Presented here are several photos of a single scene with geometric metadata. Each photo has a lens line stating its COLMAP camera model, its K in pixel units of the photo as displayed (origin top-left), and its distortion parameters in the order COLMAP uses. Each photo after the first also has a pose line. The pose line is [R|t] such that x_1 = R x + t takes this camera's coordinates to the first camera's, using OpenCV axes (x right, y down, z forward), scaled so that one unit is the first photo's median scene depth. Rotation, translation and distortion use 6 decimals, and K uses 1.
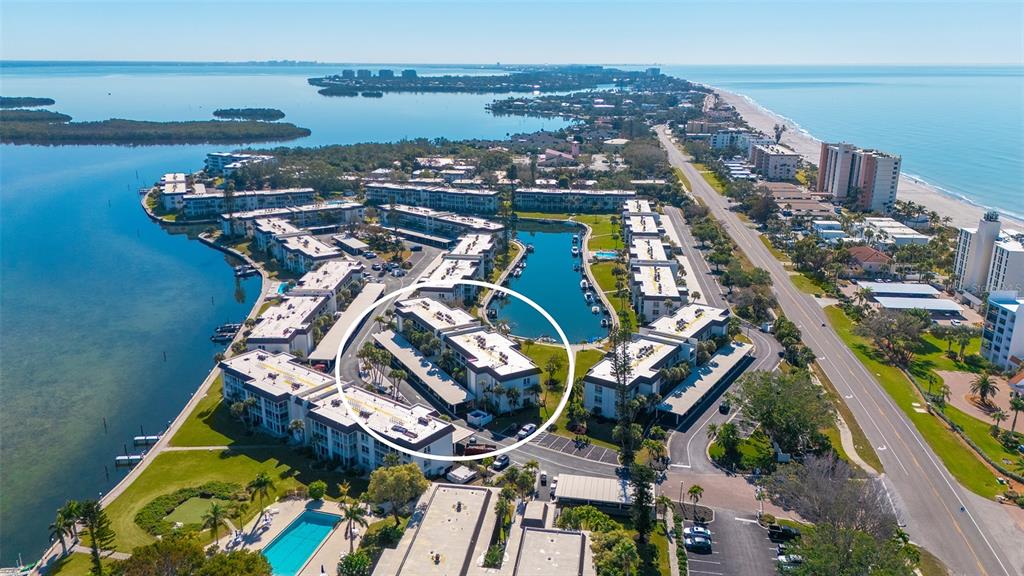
lens RADIAL K [[752.6, 0, 512.0], [0, 752.6, 288.0], [0, 0, 1]] dist [0.100440, -0.118217]
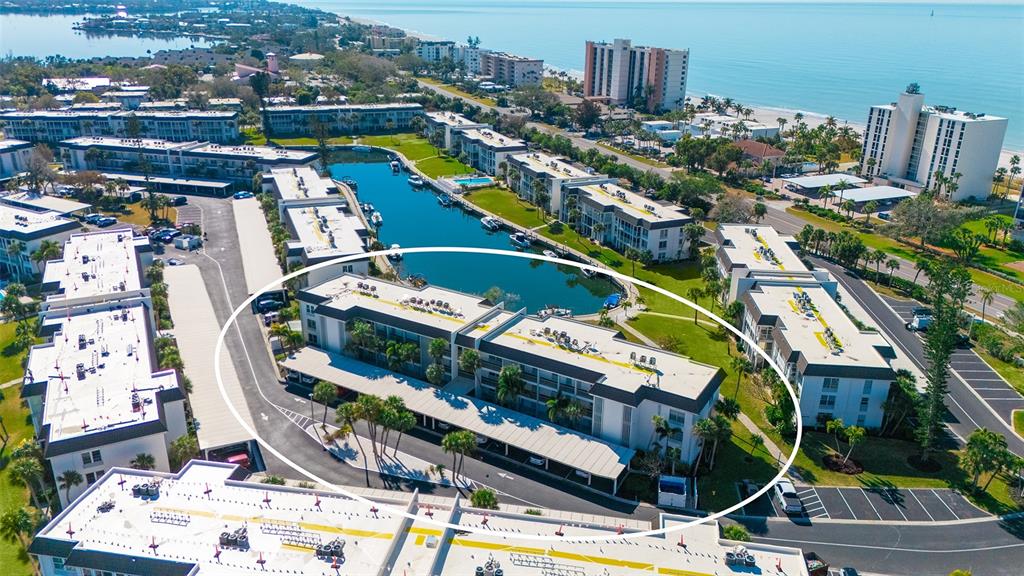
lens RADIAL K [[752.6, 0, 512.0], [0, 752.6, 288.0], [0, 0, 1]] dist [0.100440, -0.118217]
pose [[0.873425, -0.164407, 0.458366, -0.264937], [0.127639, 0.985666, 0.110321, -0.024191], [-0.469934, -0.037851, 0.881890, 0.460002]]
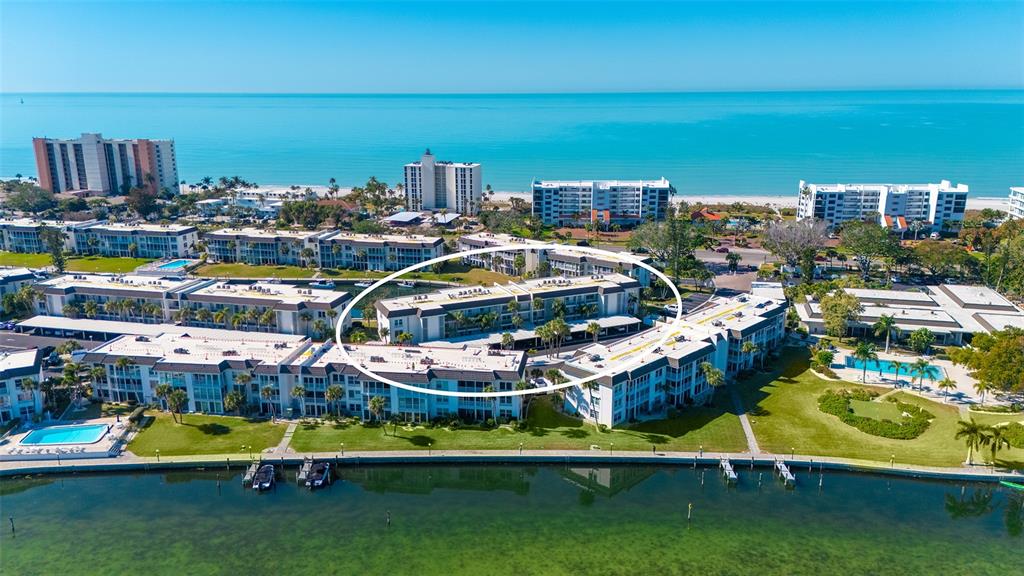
lens RADIAL K [[752.6, 0, 512.0], [0, 752.6, 288.0], [0, 0, 1]] dist [0.100440, -0.118217]
pose [[0.100728, -0.254933, 0.961698, -0.836085], [0.289007, 0.932431, 0.216904, -0.128218], [-0.952013, 0.256089, 0.167599, 0.755304]]
